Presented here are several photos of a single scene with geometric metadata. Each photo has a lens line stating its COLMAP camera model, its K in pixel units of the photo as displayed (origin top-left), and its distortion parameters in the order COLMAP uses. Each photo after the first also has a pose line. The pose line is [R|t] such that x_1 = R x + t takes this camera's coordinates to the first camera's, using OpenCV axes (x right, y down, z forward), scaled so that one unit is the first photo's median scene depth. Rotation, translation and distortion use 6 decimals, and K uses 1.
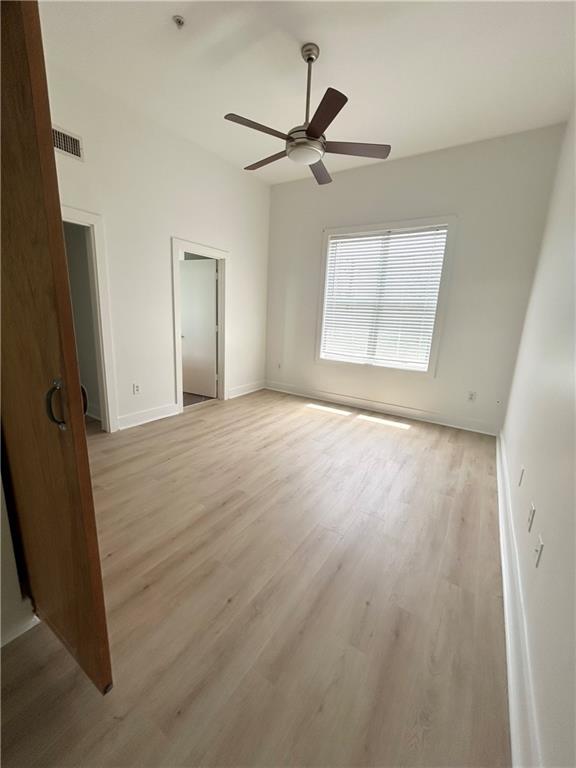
lens RADIAL K [[310.3, 0, 288.0], [0, 310.3, 384.0], [0, 0, 1]] dist [0.000272, 0.000383]
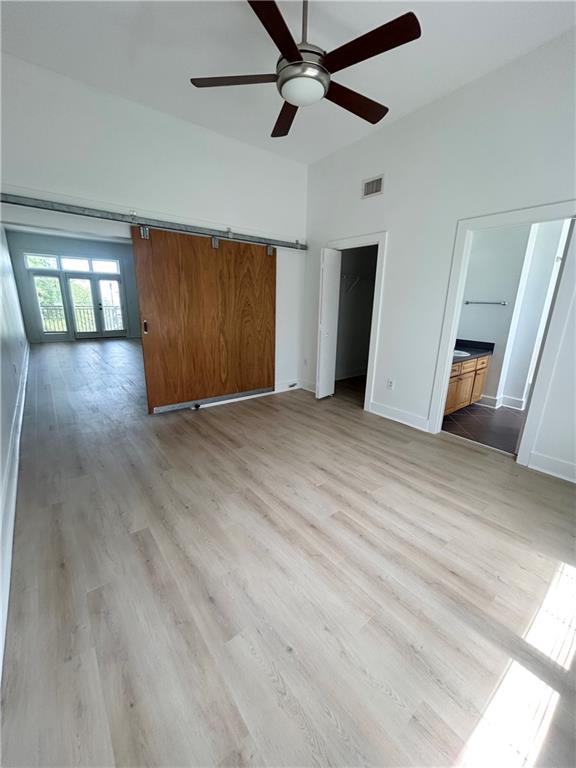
lens RADIAL K [[310.3, 0, 288.0], [0, 310.3, 384.0], [0, 0, 1]] dist [0.000272, 0.000383]
pose [[-0.328194, 0.192821, -0.924721, 0.626429], [-0.241532, 0.929272, 0.279492, -0.202584], [0.913209, 0.315077, -0.258409, 0.977198]]
